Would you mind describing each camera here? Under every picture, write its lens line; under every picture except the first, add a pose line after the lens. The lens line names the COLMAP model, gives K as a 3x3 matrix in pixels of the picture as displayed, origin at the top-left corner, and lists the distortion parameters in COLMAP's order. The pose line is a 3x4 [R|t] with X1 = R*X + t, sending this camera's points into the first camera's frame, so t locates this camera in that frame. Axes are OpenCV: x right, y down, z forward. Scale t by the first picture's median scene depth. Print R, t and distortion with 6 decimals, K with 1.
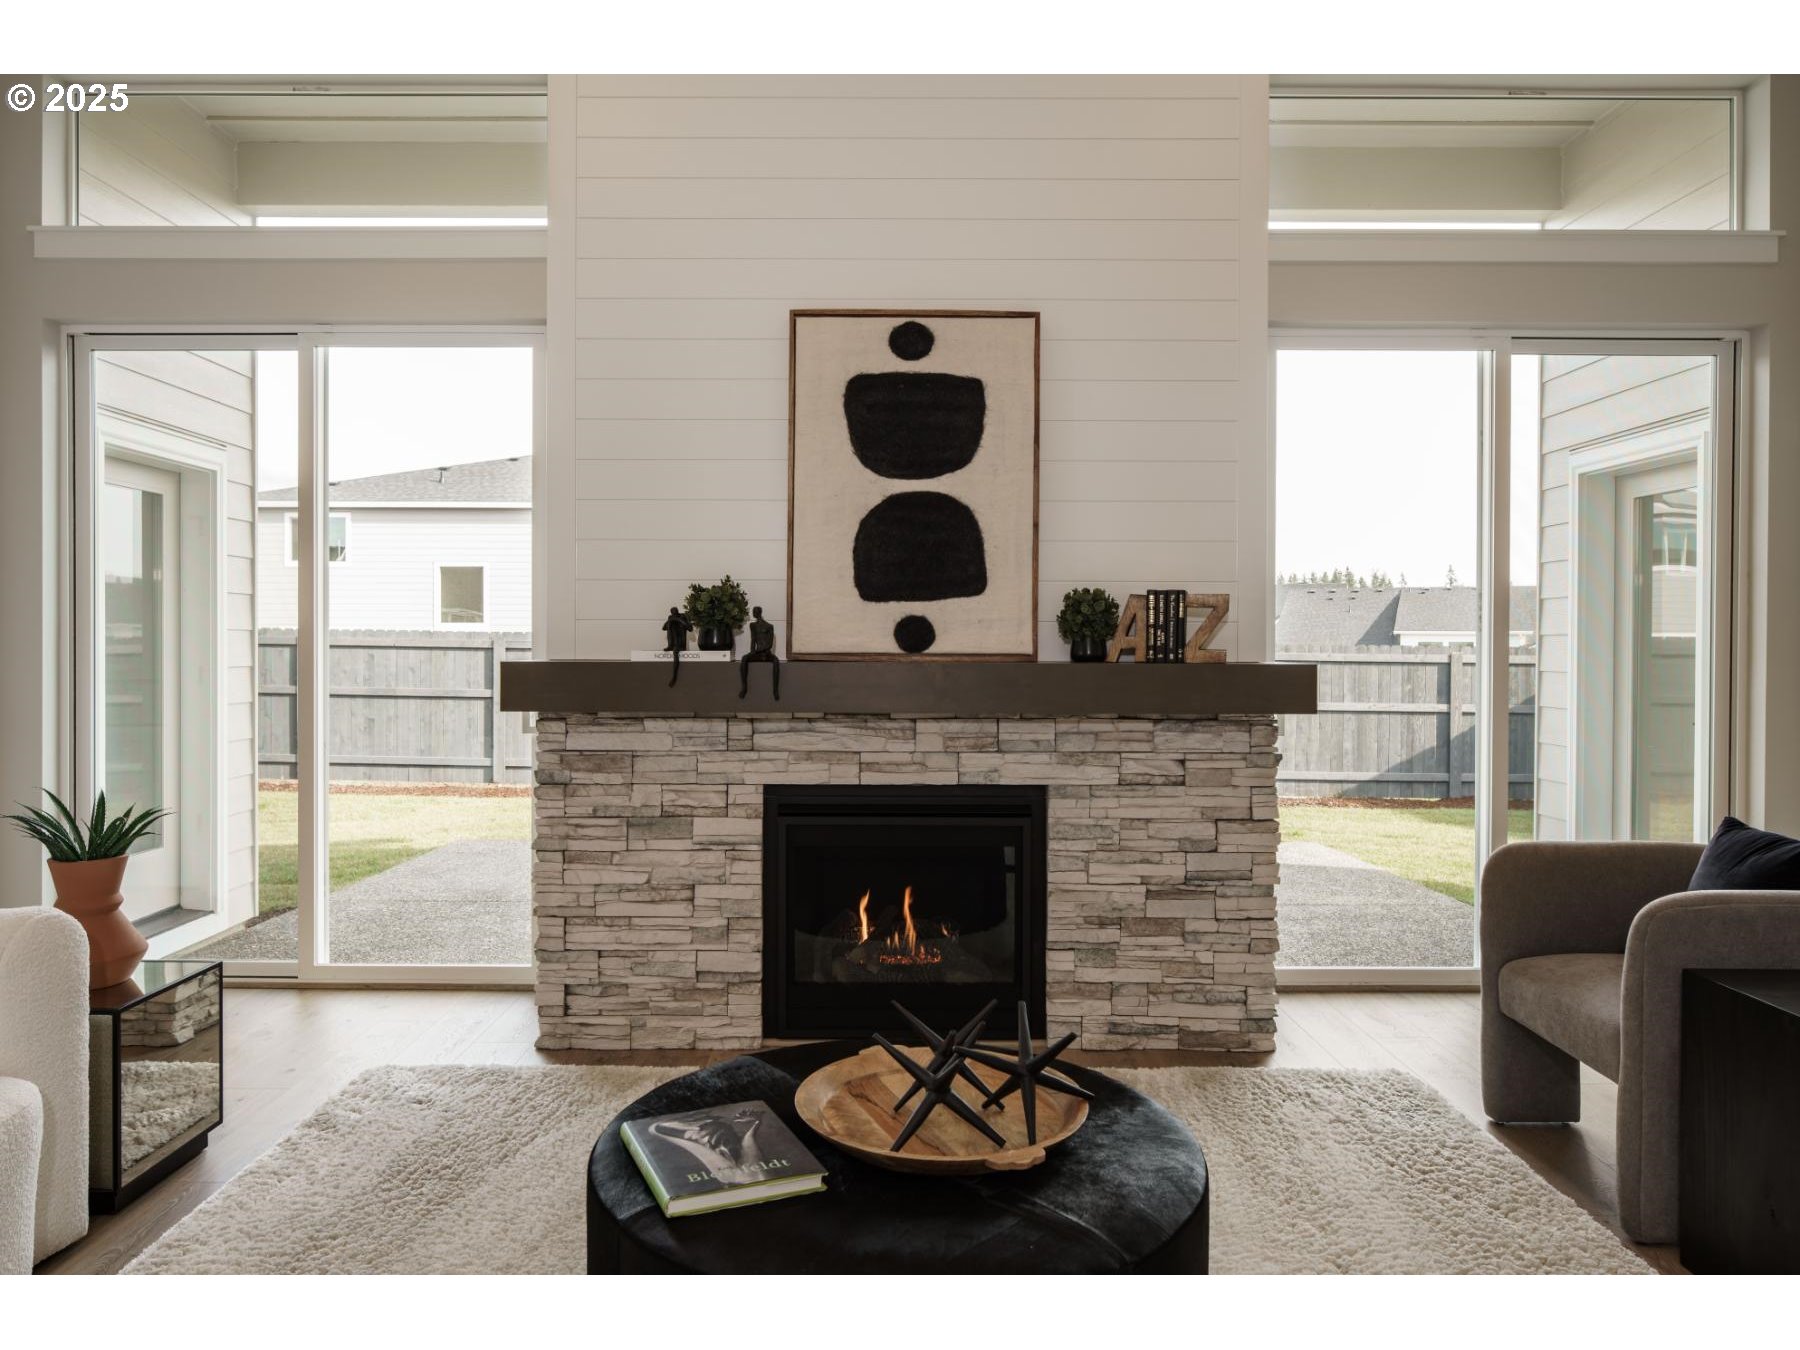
lens RADIAL K [[1174.8, 0, 898.0], [0, 1174.8, 652.9], [0, 0, 1]] dist [-0.001312, 0.000366]
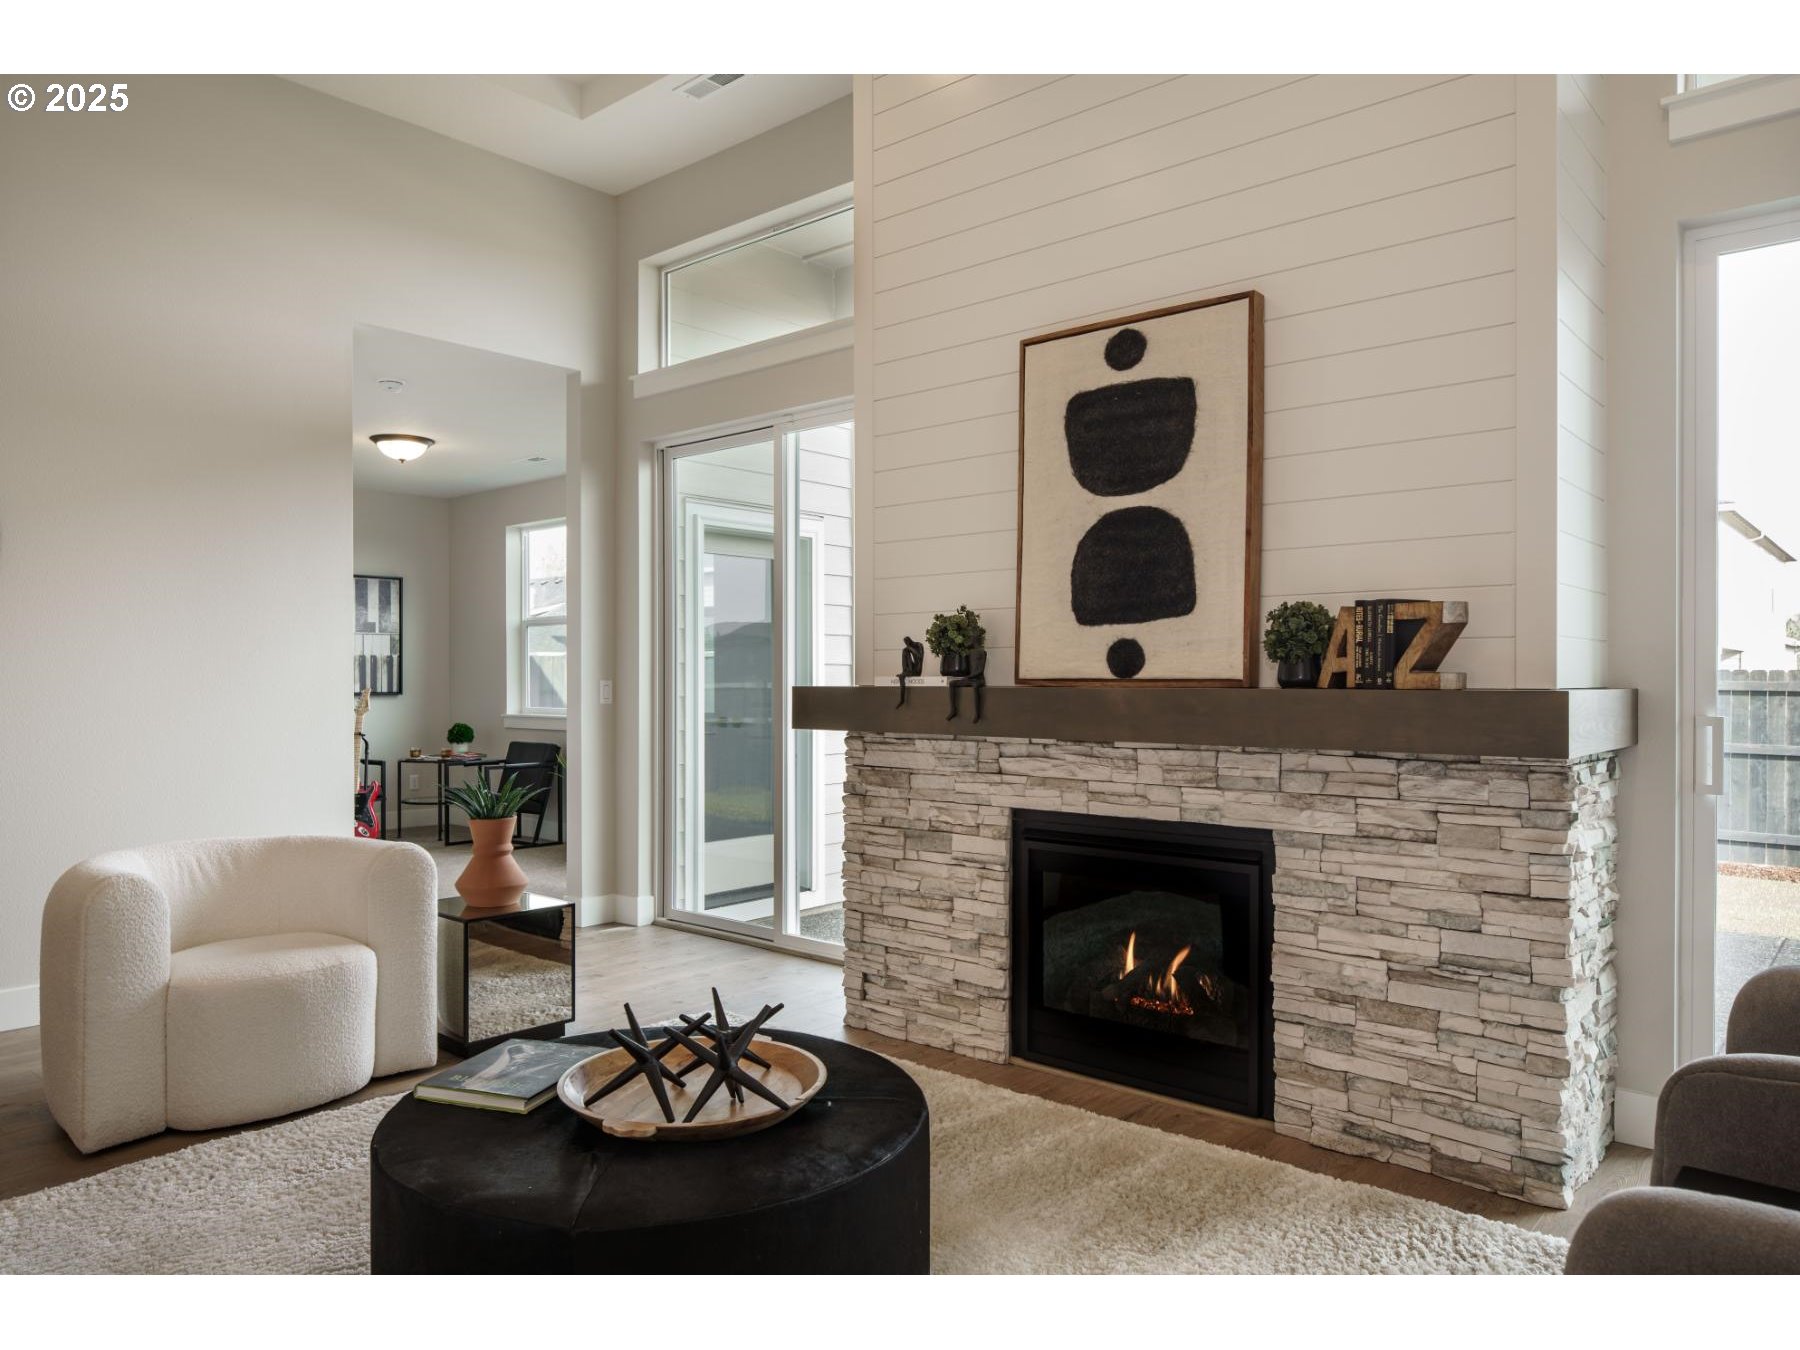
lens RADIAL K [[1159.8, 0, 840.0], [0, 1159.8, 683.5], [0, 0, 1]] dist [-0.000995, 0.000121]
pose [[0.762568, 0.000415, -0.646907, 0.440263], [-0.002968, 0.999992, -0.002857, 0.007555], [0.646901, 0.004099, 0.762563, 0.137111]]
